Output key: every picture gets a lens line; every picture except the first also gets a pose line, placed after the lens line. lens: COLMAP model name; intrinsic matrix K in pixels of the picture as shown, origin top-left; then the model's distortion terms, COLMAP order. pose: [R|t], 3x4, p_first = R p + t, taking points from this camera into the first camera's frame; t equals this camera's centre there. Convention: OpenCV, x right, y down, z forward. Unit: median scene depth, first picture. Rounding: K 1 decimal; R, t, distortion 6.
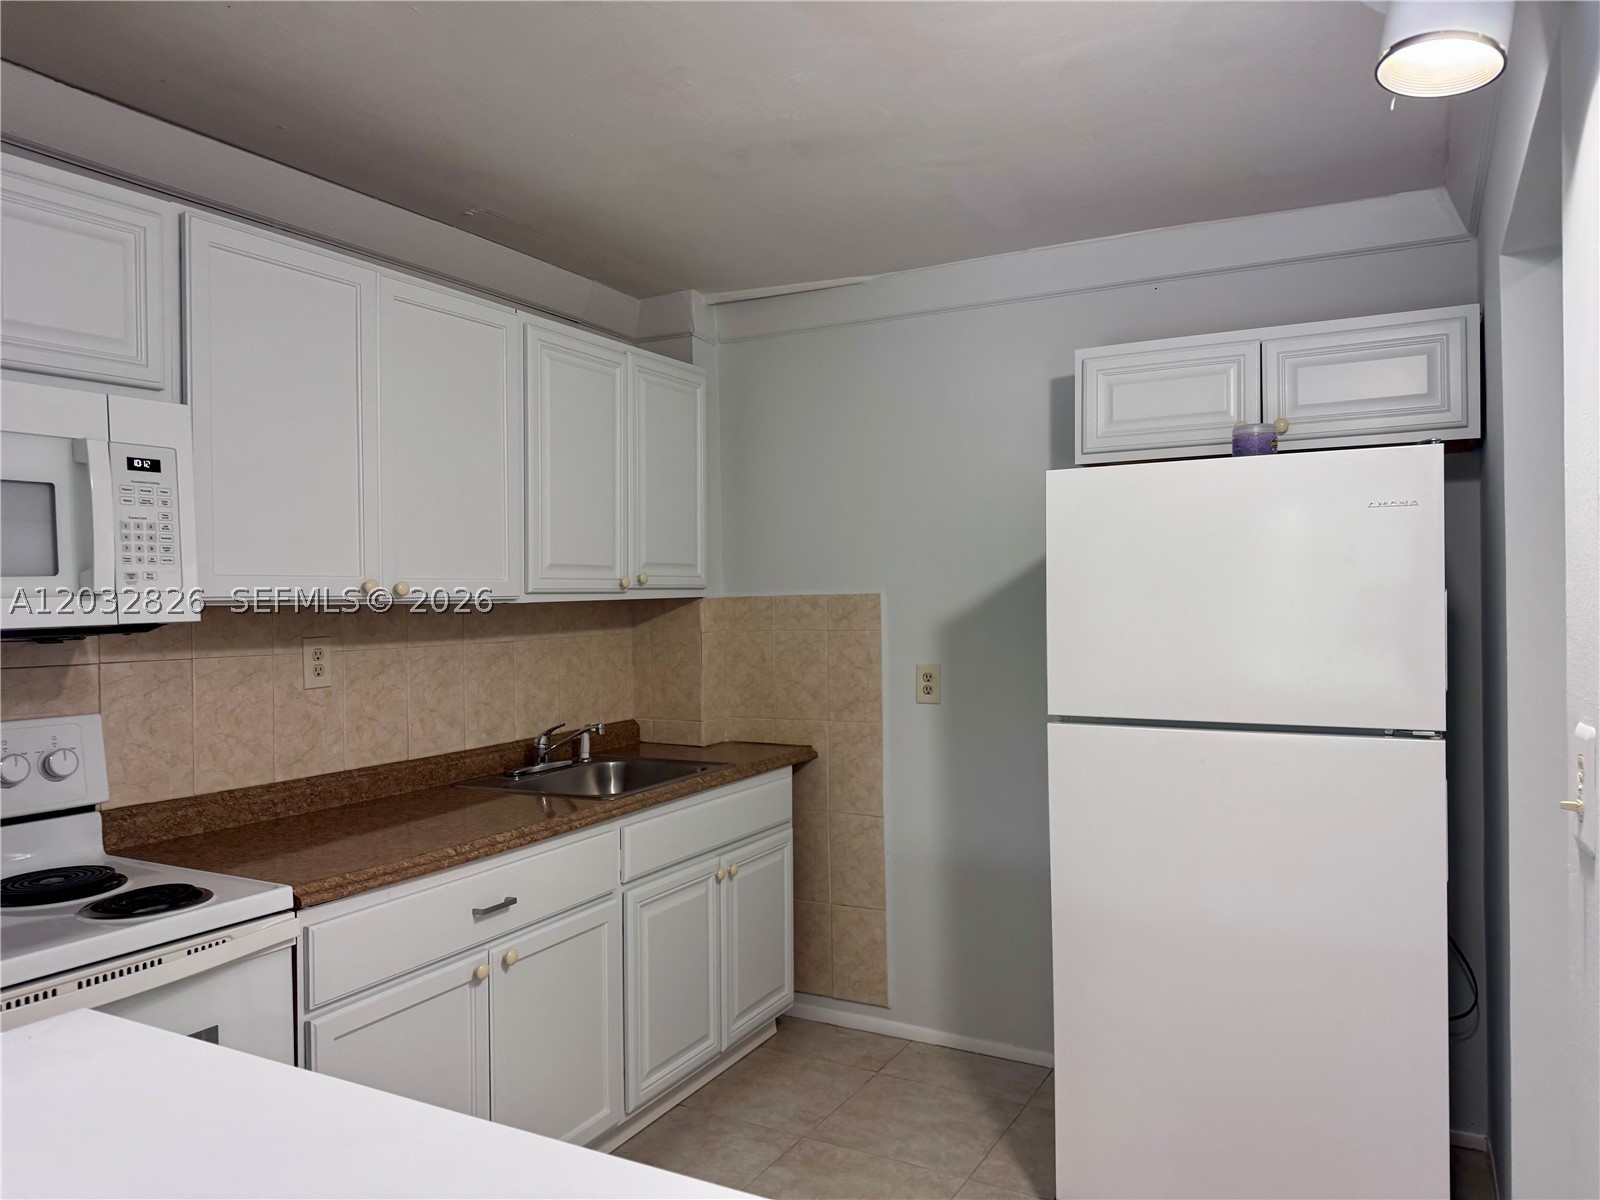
lens RADIAL K [[1128.5, 0, 800.0], [0, 1128.5, 600.0], [0, 0, 1]] dist [0.004478, 0.002548]
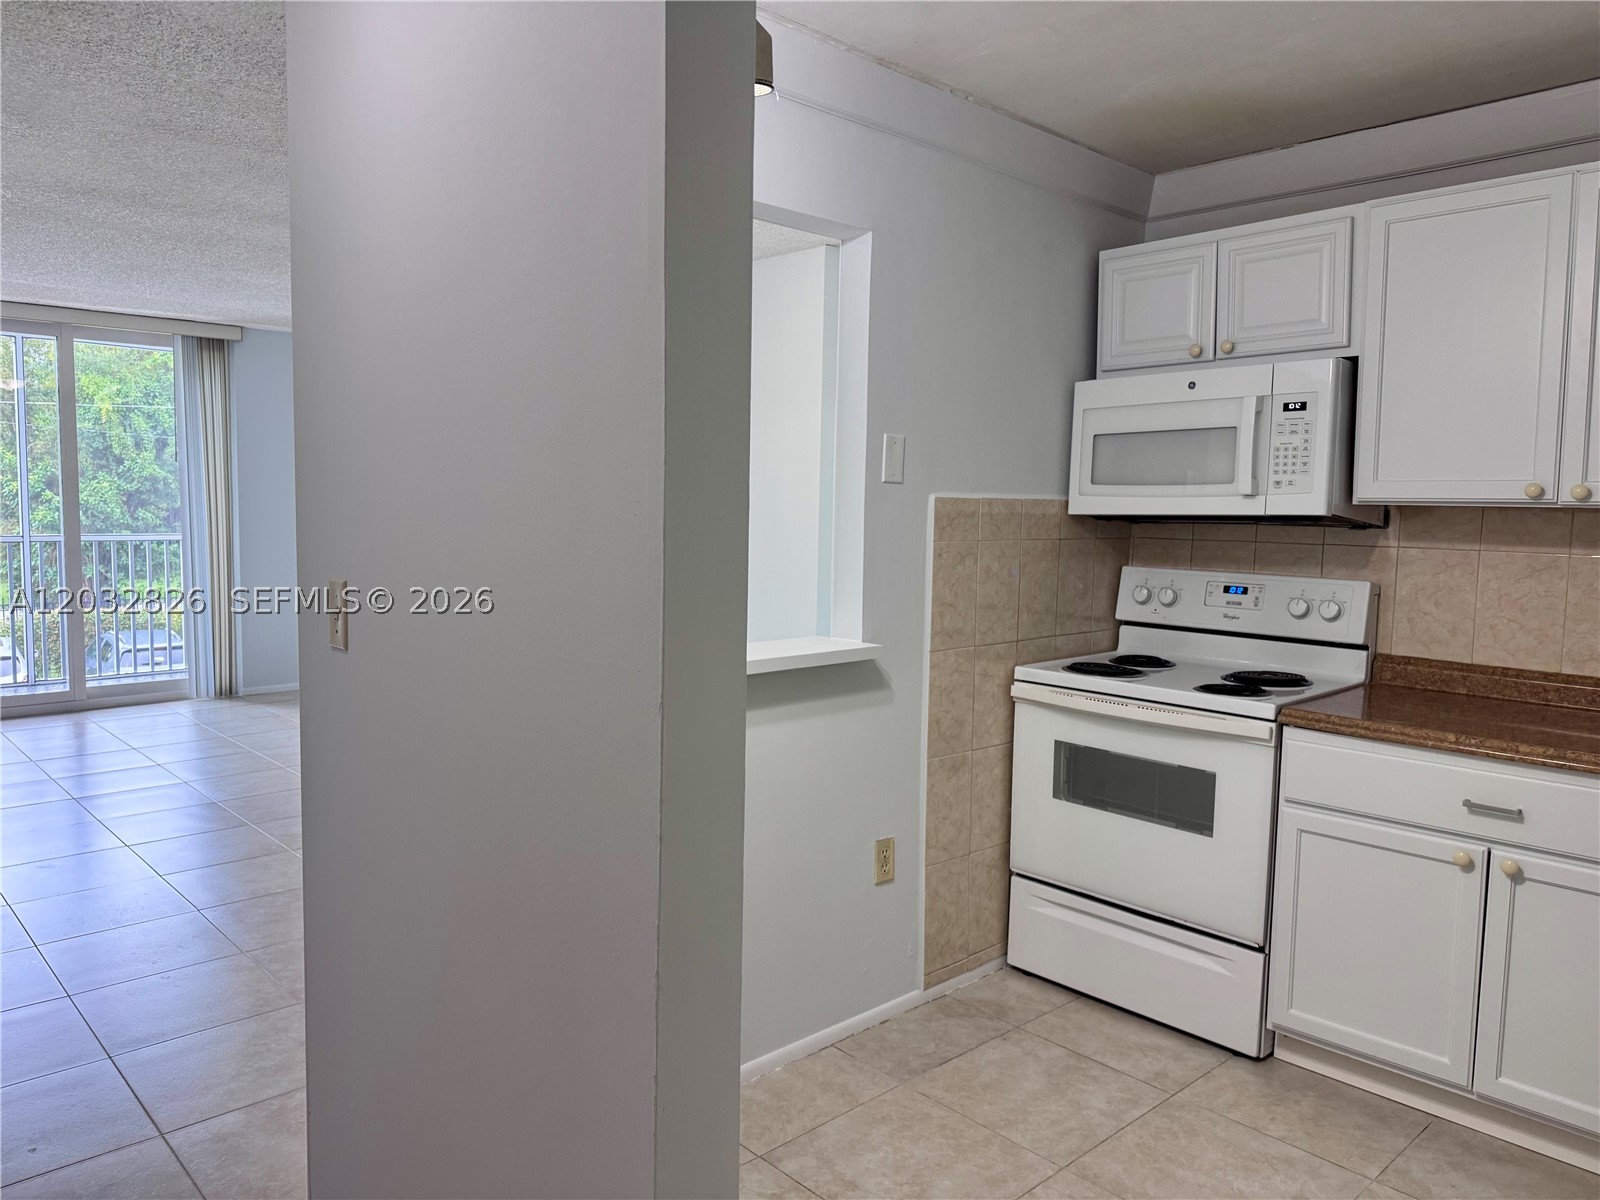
lens RADIAL K [[1128.5, 0, 800.0], [0, 1128.5, 600.0], [0, 0, 1]] dist [0.004478, 0.002548]
pose [[-0.313885, 0.091377, -0.945054, 0.873988], [-0.012526, 0.994873, 0.100354, -0.007636], [0.949379, 0.043338, -0.311131, 0.727764]]
